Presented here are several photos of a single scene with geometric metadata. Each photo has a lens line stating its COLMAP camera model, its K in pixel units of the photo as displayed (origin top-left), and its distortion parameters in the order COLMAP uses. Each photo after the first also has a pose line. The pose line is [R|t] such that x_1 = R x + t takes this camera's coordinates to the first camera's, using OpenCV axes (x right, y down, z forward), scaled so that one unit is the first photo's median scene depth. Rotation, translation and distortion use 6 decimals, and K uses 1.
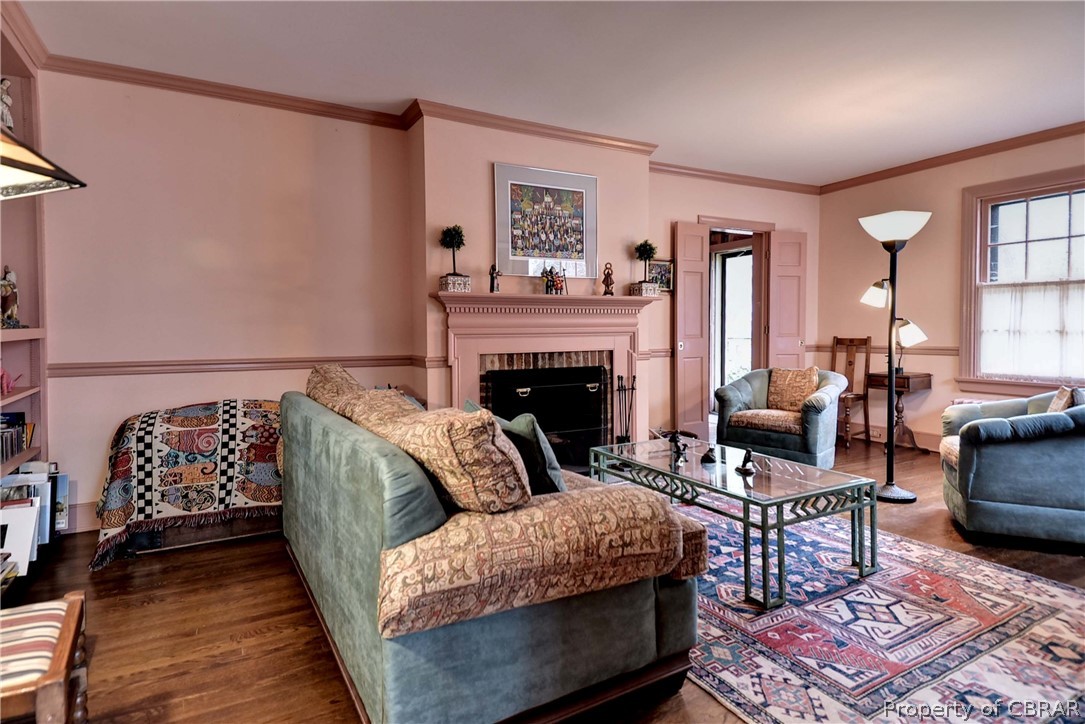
lens RADIAL K [[587.0, 0, 544.9], [0, 587.0, 342.7], [0, 0, 1]] dist [0.045544, 0.000114]
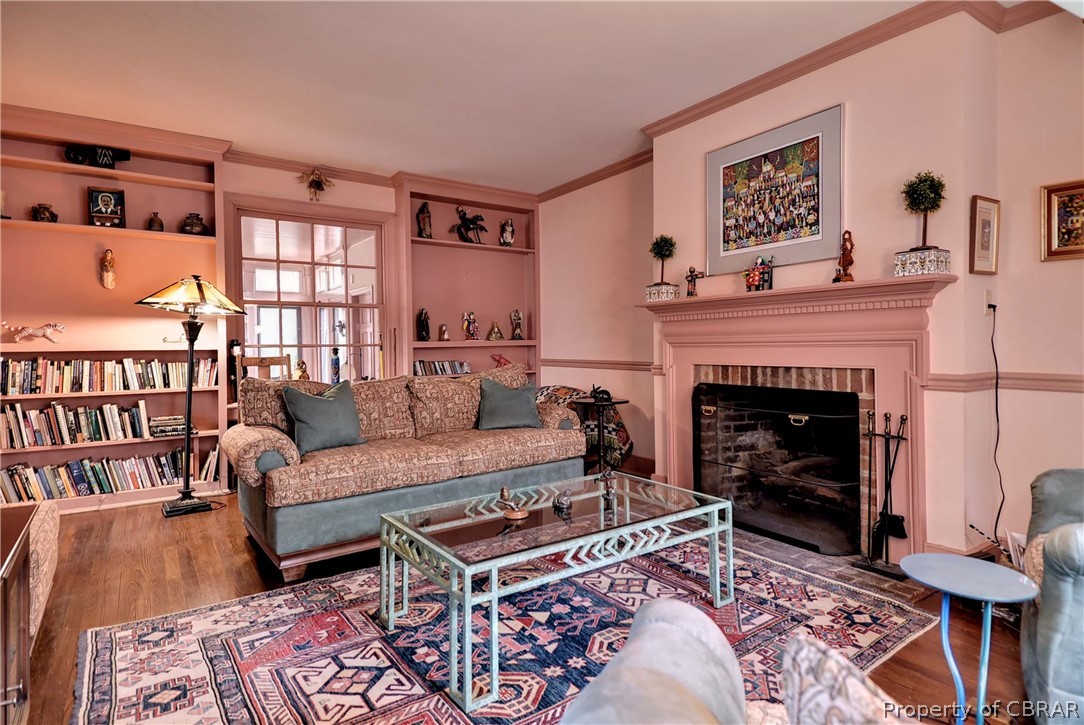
lens RADIAL K [[586.4, 0, 544.4], [0, 586.4, 343.2], [0, 0, 1]] dist [0.045544, 0.000114]
pose [[0.095889, -0.000575, -0.995392, 0.776582], [-0.017798, 0.999839, -0.002292, -0.007254], [0.995233, 0.017935, 0.095864, 0.660216]]
